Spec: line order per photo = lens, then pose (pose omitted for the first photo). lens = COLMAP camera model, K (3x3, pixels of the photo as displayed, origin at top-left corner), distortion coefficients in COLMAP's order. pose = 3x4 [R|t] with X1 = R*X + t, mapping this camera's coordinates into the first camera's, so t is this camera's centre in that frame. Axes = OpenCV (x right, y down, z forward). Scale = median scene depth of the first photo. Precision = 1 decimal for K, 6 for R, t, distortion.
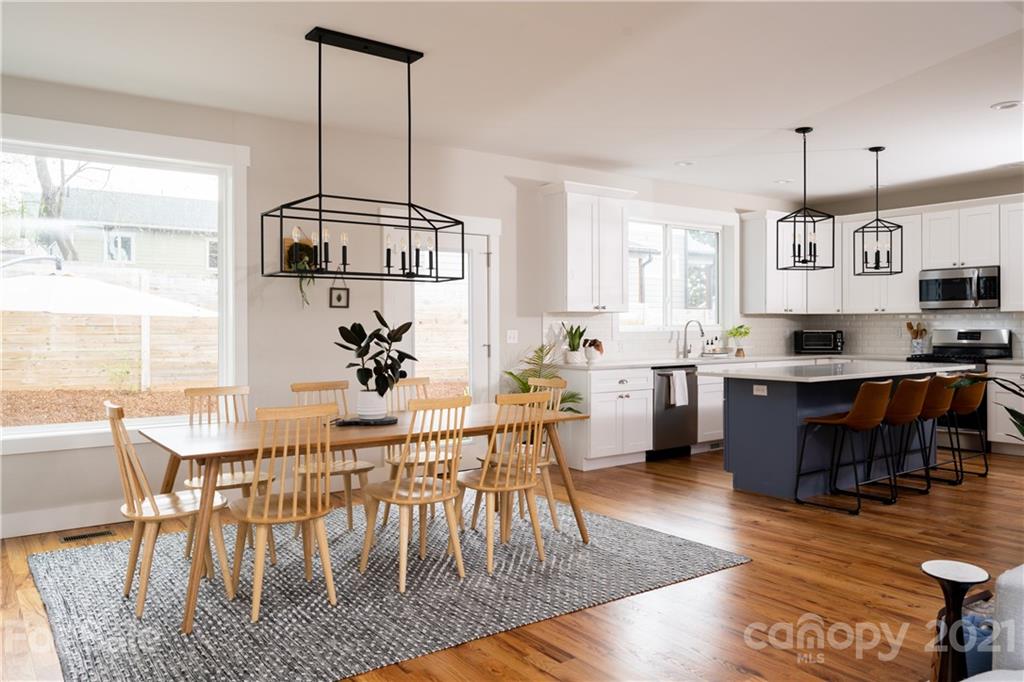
lens RADIAL K [[747.2, 0, 513.9], [0, 747.2, 328.7], [0, 0, 1]] dist [-0.045014, -0.000283]
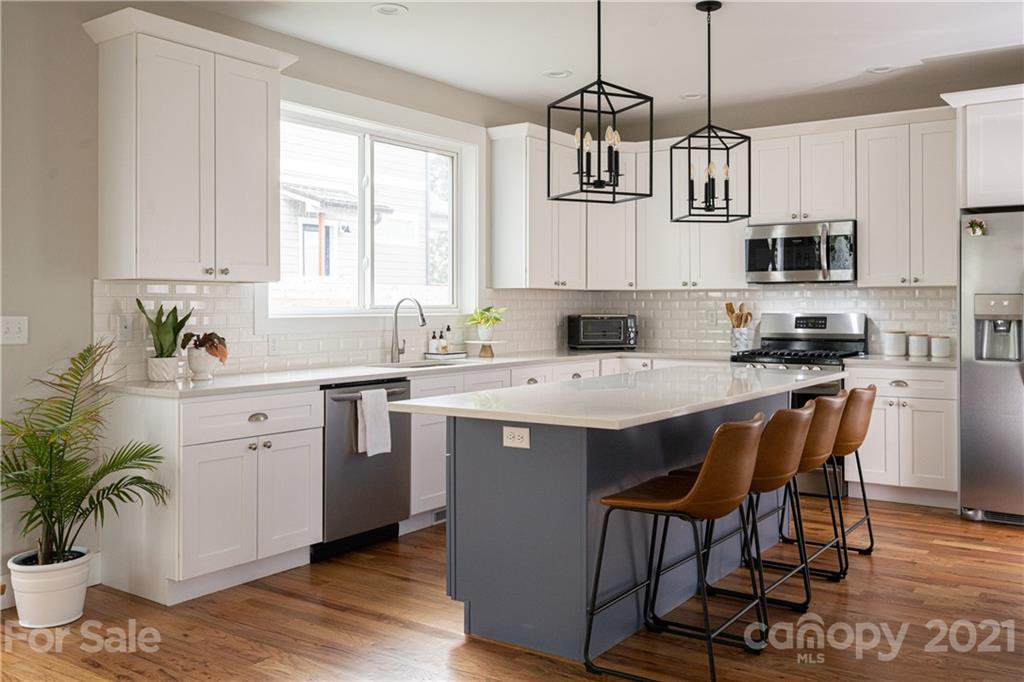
lens RADIAL K [[902.8, 0, 511.5], [0, 902.8, 309.4], [0, 0, 1]] dist [-0.111678, 0.000906]
pose [[0.951961, 0.000999, 0.306218, 0.115283], [-0.000537, 0.999999, -0.001593, -0.001324], [-0.306219, 0.001352, 0.951960, 0.342786]]
